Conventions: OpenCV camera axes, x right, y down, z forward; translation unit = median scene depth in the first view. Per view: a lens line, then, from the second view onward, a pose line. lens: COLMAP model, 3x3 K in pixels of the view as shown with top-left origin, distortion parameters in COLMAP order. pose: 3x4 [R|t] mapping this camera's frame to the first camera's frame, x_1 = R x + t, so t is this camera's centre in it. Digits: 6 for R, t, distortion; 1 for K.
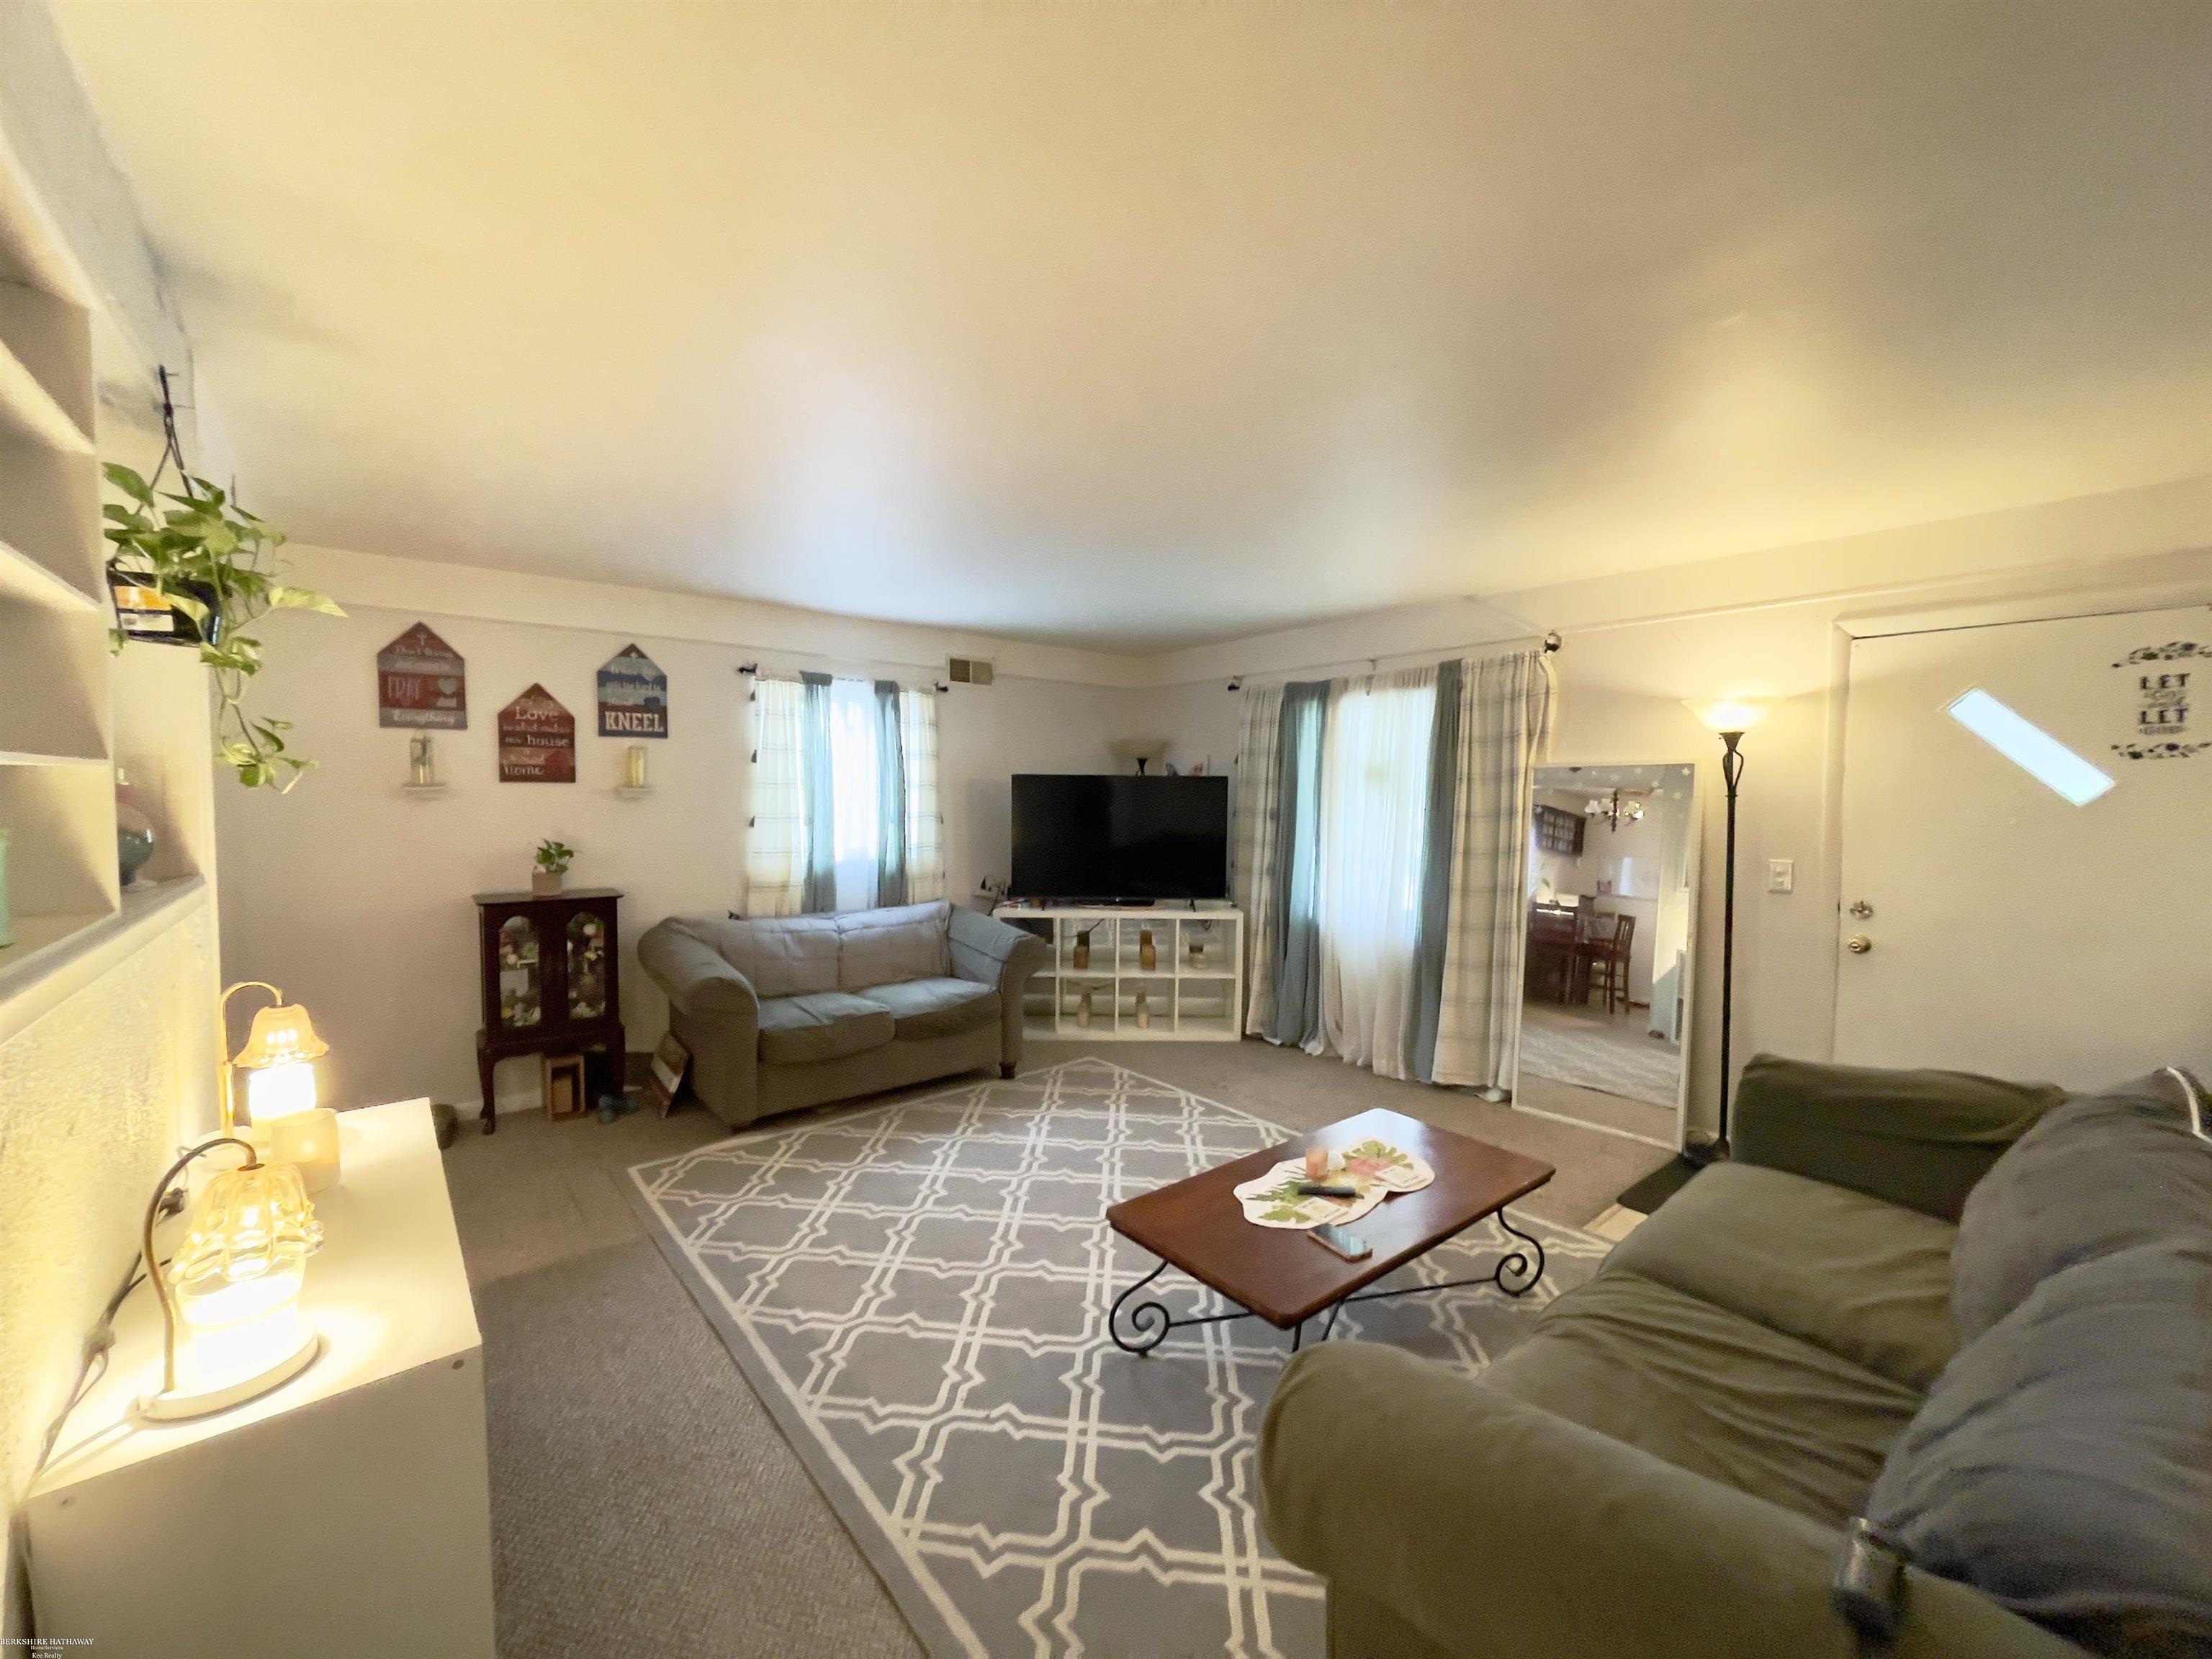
lens RADIAL K [[889.9, 0, 1095.3], [0, 889.9, 838.3], [0, 0, 1]] dist [0.001454, 0.000411]
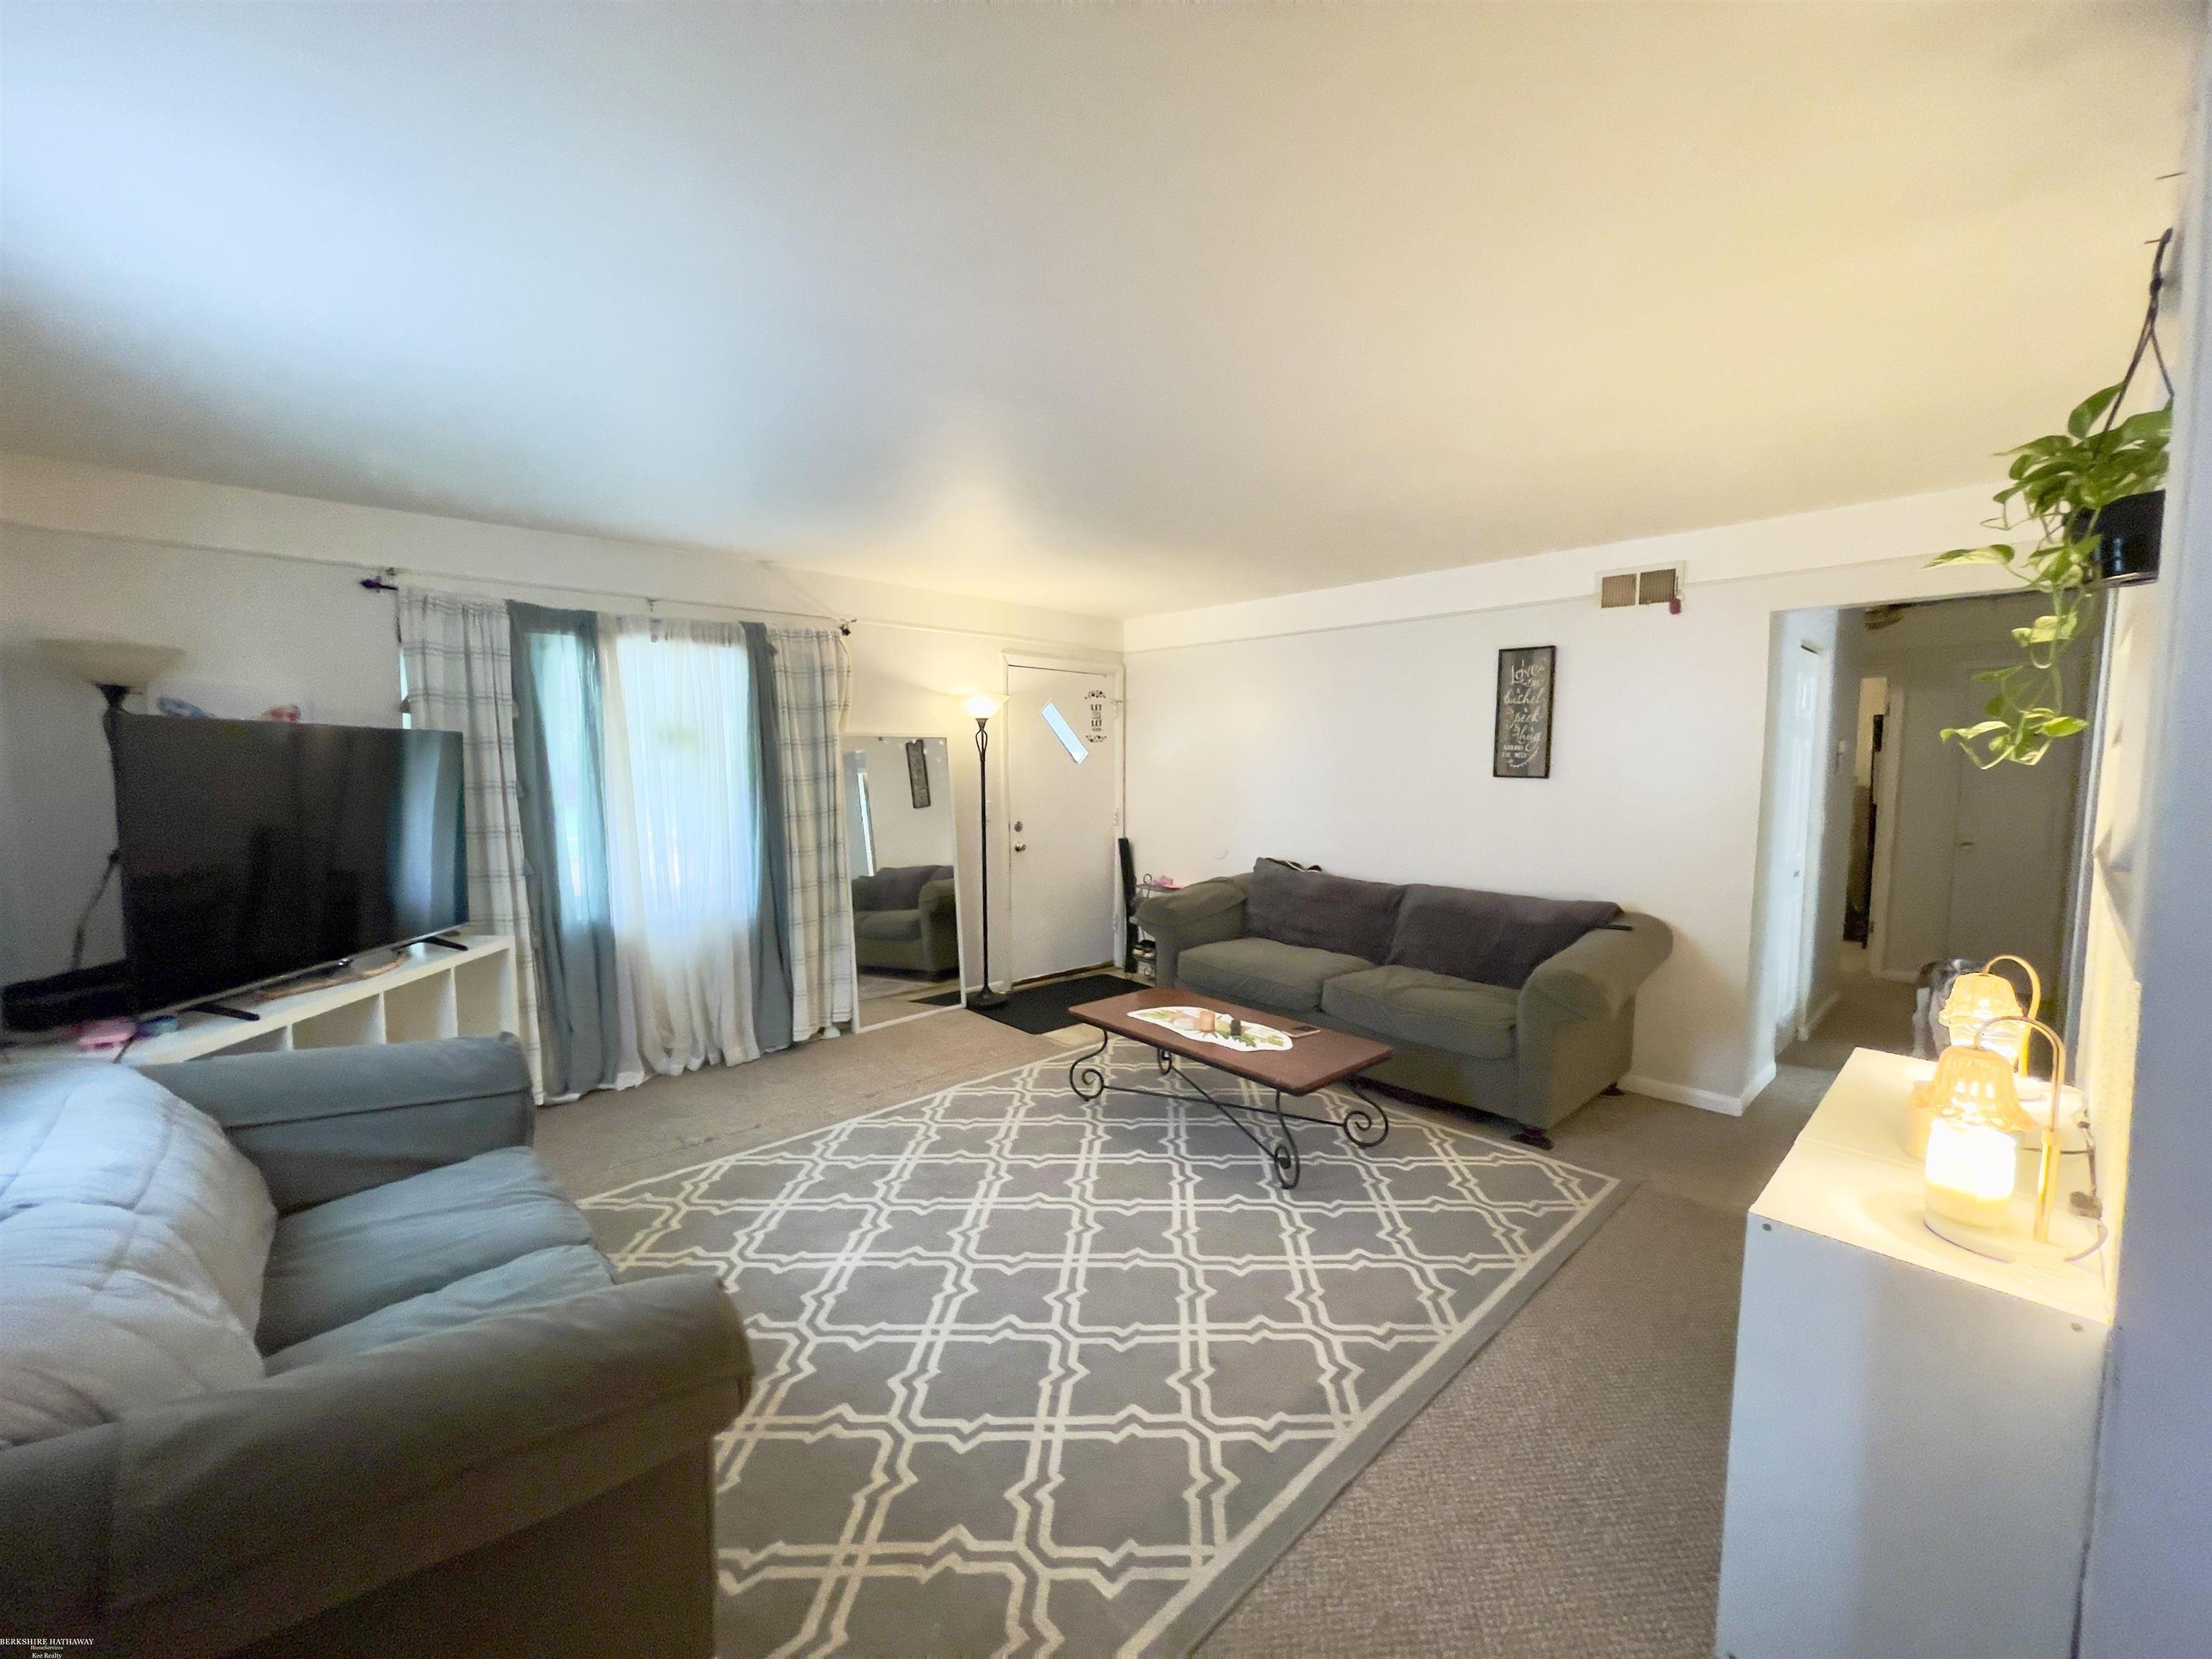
lens RADIAL K [[889.9, 0, 1105.1], [0, 889.9, 832.9], [0, 0, 1]] dist [0.001454, 0.000411]
pose [[-0.062851, -0.087280, 0.994199, -0.663252], [0.048105, 0.994746, 0.090369, -0.041807], [-0.996863, 0.053506, -0.058322, 0.730103]]
